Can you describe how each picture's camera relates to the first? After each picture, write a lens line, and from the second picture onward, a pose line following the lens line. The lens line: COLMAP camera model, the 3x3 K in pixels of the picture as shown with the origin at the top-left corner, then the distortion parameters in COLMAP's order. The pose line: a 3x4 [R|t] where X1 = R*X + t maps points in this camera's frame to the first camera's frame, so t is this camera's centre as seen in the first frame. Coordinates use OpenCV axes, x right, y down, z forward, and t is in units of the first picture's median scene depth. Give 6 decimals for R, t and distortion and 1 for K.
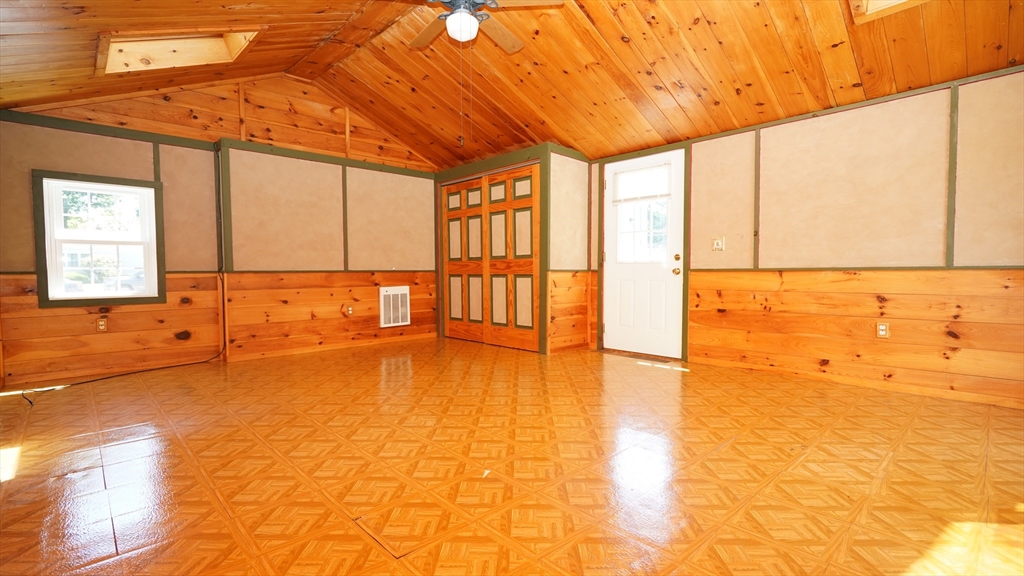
lens RADIAL K [[471.2, 0, 517.3], [0, 471.2, 285.1], [0, 0, 1]] dist [-0.003937, 0.001151]
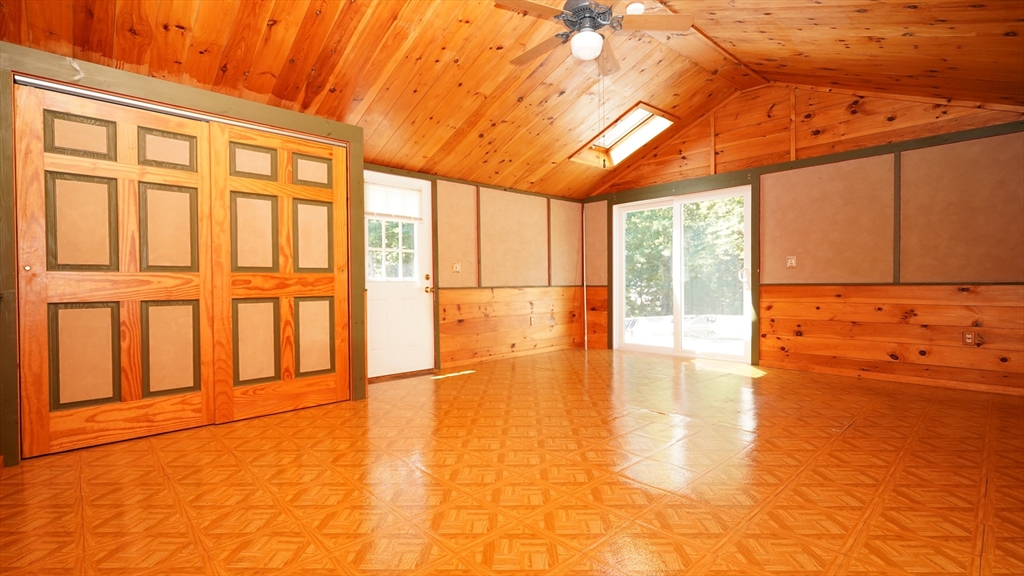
lens RADIAL K [[471.2, 0, 517.4], [0, 471.2, 290.7], [0, 0, 1]] dist [-0.003937, 0.001151]
pose [[-0.005735, 0.000408, 0.999983, -0.691712], [0.053776, 0.998553, -0.000099, -0.014562], [-0.998537, 0.053775, -0.005749, 0.721141]]
